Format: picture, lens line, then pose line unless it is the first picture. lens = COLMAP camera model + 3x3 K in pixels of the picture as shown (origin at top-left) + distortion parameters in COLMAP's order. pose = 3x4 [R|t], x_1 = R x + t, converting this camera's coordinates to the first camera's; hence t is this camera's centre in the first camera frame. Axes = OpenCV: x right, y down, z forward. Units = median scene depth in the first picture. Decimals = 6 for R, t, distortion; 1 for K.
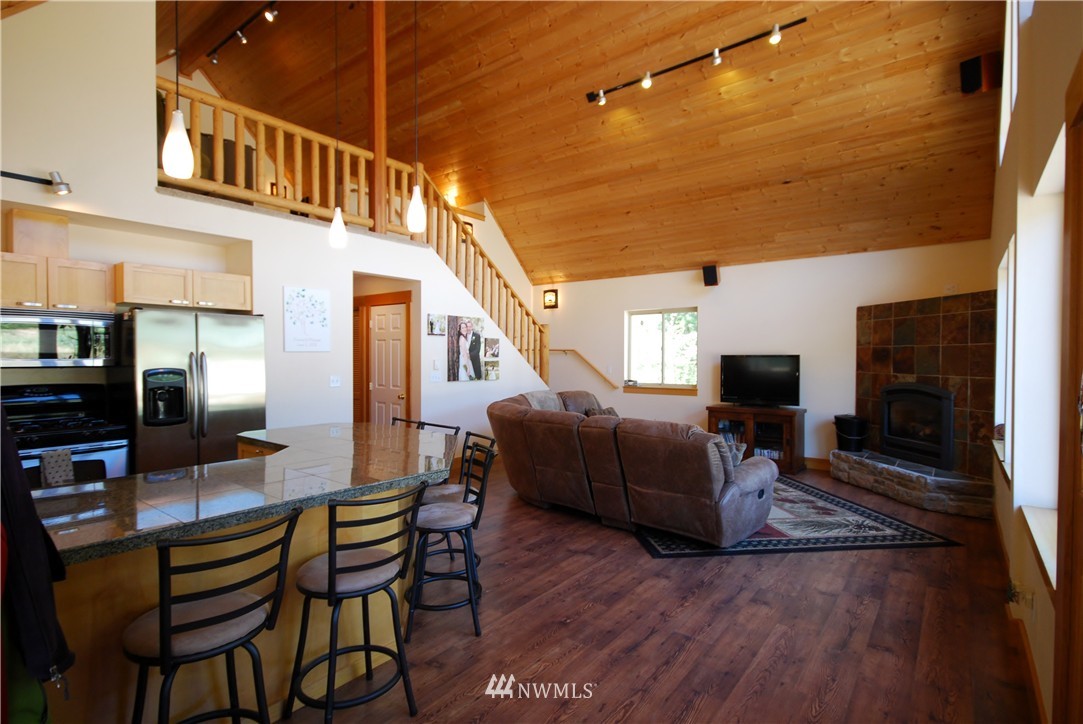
lens RADIAL K [[532.9, 0, 544.7], [0, 532.9, 366.8], [0, 0, 1]] dist [0.018703, -0.009681]
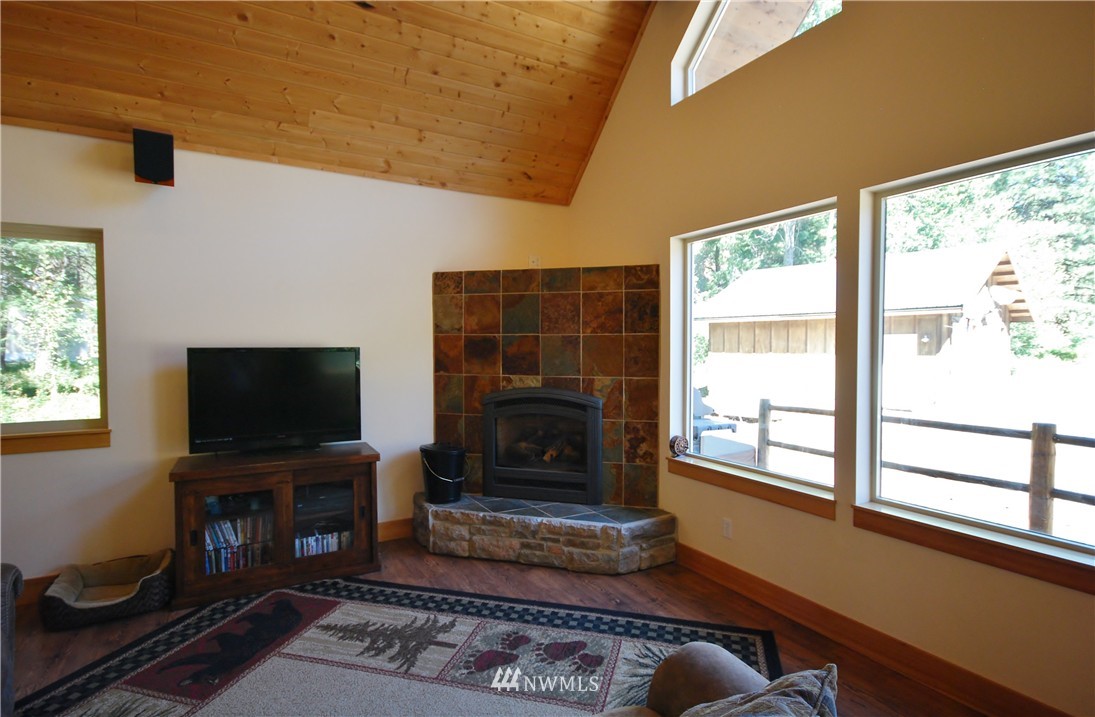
lens RADIAL K [[550.7, 0, 551.7], [0, 550.7, 364.8], [0, 0, 1]] dist [0.007270, 0.000776]
pose [[0.385572, -0.032339, 0.922111, 0.032445], [0.018042, 0.999459, 0.027507, -0.020010], [-0.922501, 0.006031, 0.385947, 0.724854]]
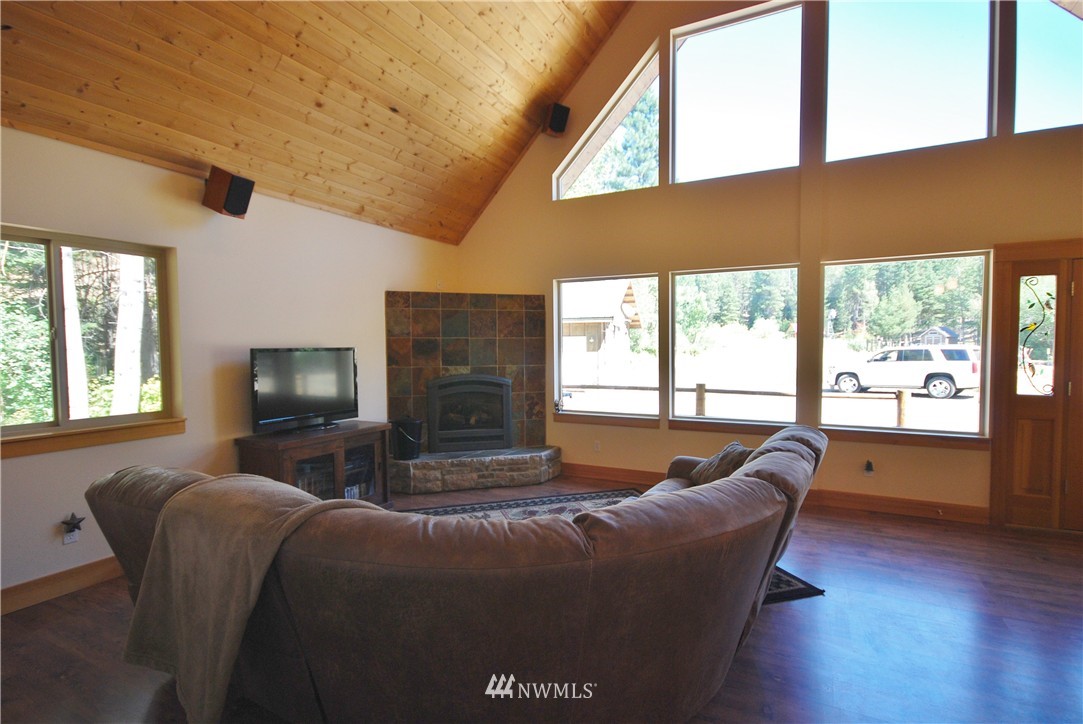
lens RADIAL K [[533.5, 0, 546.1], [0, 533.5, 367.0], [0, 0, 1]] dist [0.005042, 0.000553]
pose [[-0.178098, -0.039841, 0.983206, -0.352360], [0.024920, 0.998677, 0.044982, -0.026729], [-0.983697, 0.032512, -0.176869, 1.061491]]
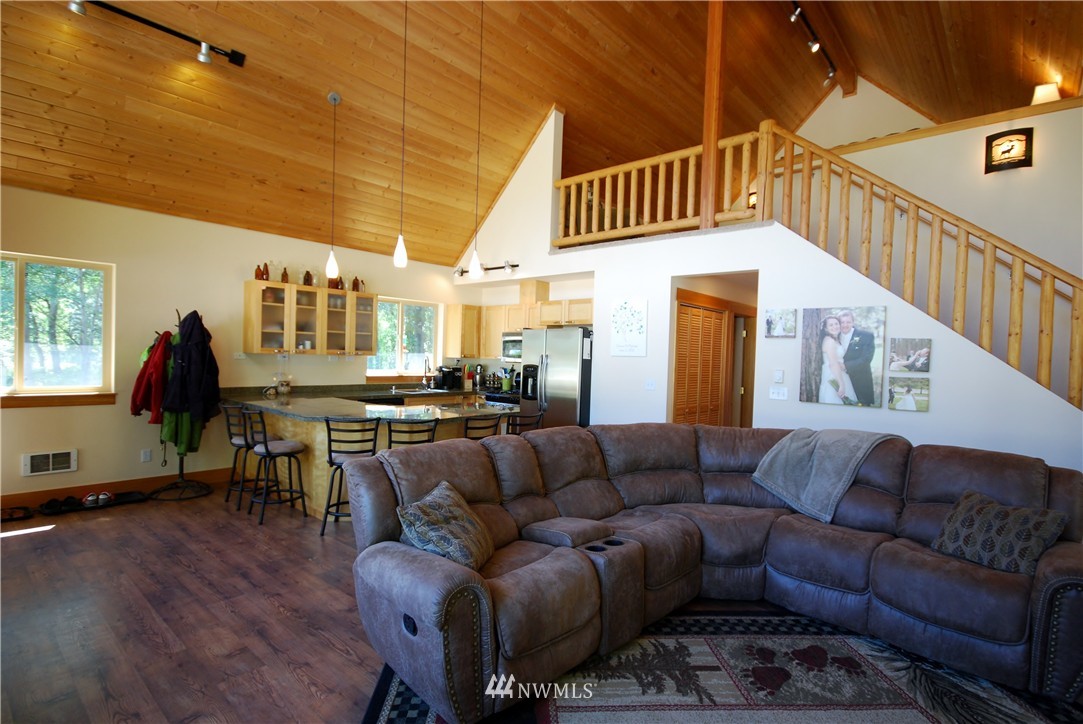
lens RADIAL K [[532.9, 0, 544.7], [0, 532.9, 366.8], [0, 0, 1]] dist [0.018703, -0.009681]
pose [[-0.065335, 0.015793, -0.997738, 0.659095], [-0.052132, 0.998455, 0.019218, -0.017509], [0.996501, 0.053270, -0.064411, 0.839464]]
